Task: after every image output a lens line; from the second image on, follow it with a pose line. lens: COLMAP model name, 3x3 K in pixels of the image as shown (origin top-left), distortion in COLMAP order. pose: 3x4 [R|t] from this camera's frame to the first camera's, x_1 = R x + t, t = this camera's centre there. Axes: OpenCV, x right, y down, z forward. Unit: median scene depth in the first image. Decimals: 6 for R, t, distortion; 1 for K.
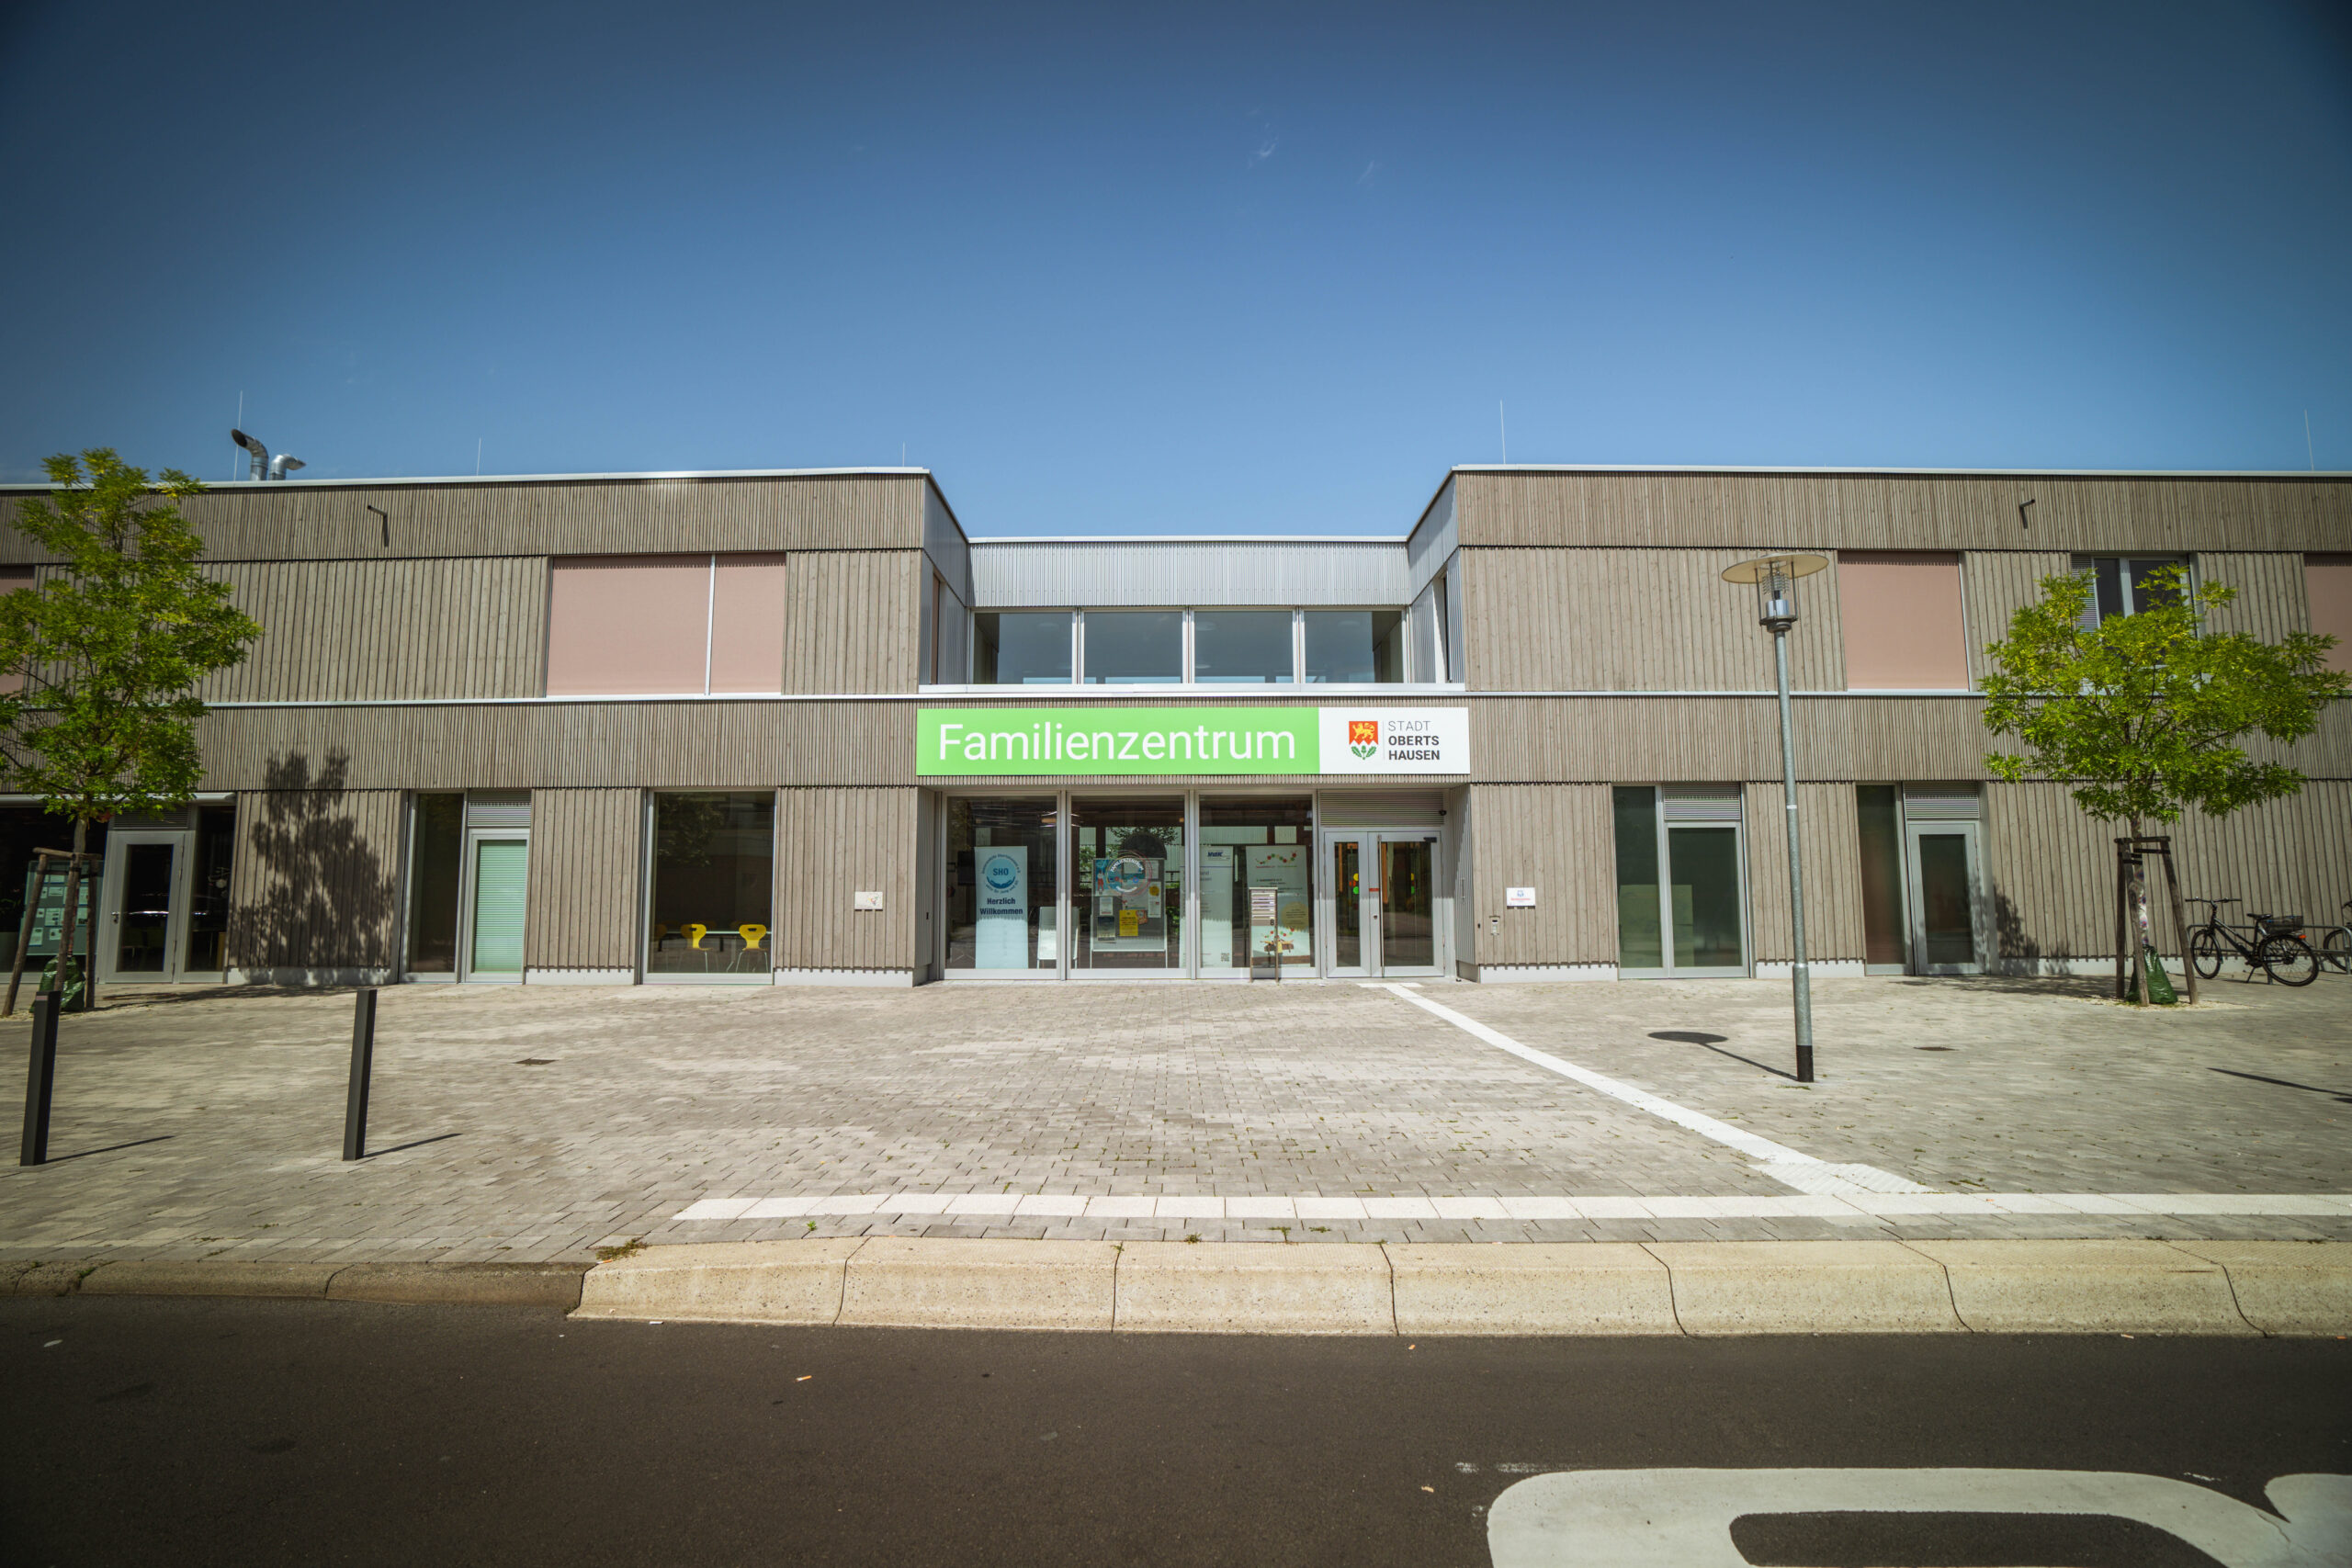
lens RADIAL K [[995.6, 0, 1170.7], [0, 995.6, 808.4], [0, 0, 1]] dist [-0.033783, 0.000034]
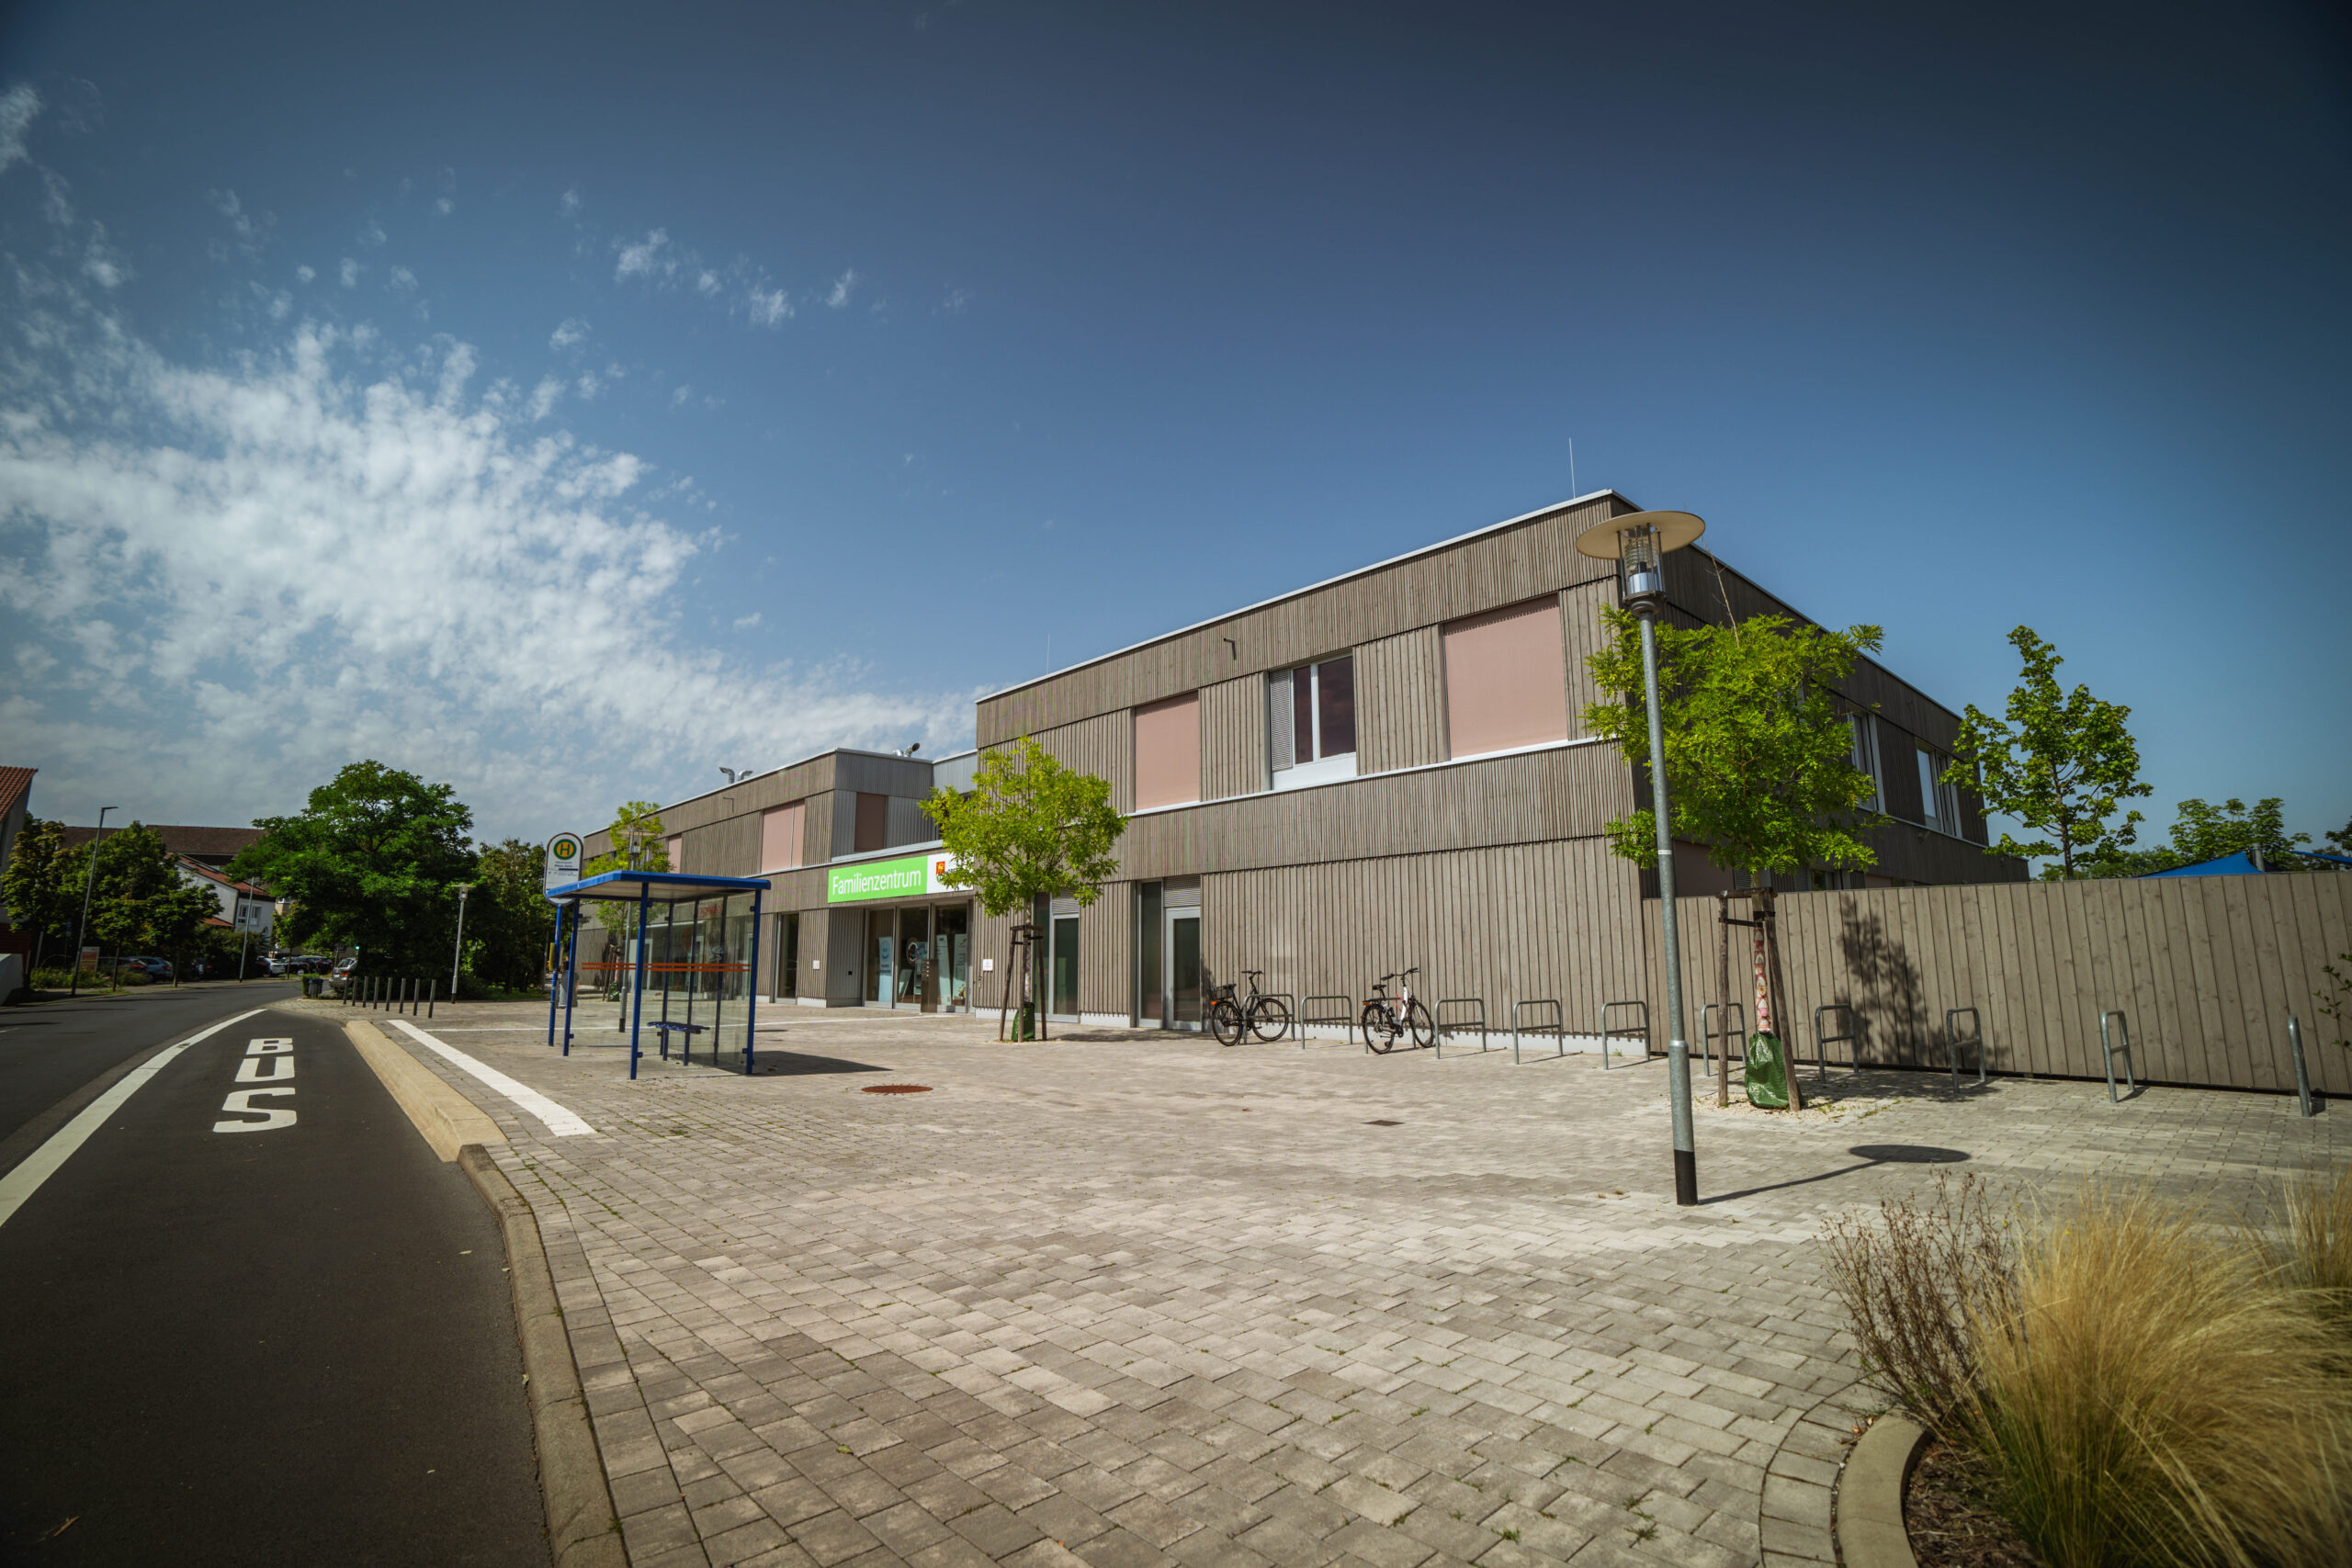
lens RADIAL K [[1136.8, 0, 1176.0], [0, 1136.8, 784.0], [0, 0, 1]] dist [0.000090, 0.000634]
pose [[0.659977, -0.116954, -0.742127, 1.653440], [0.072376, 0.993112, -0.092143, -0.009518], [0.747791, 0.007100, 0.663896, 0.000232]]
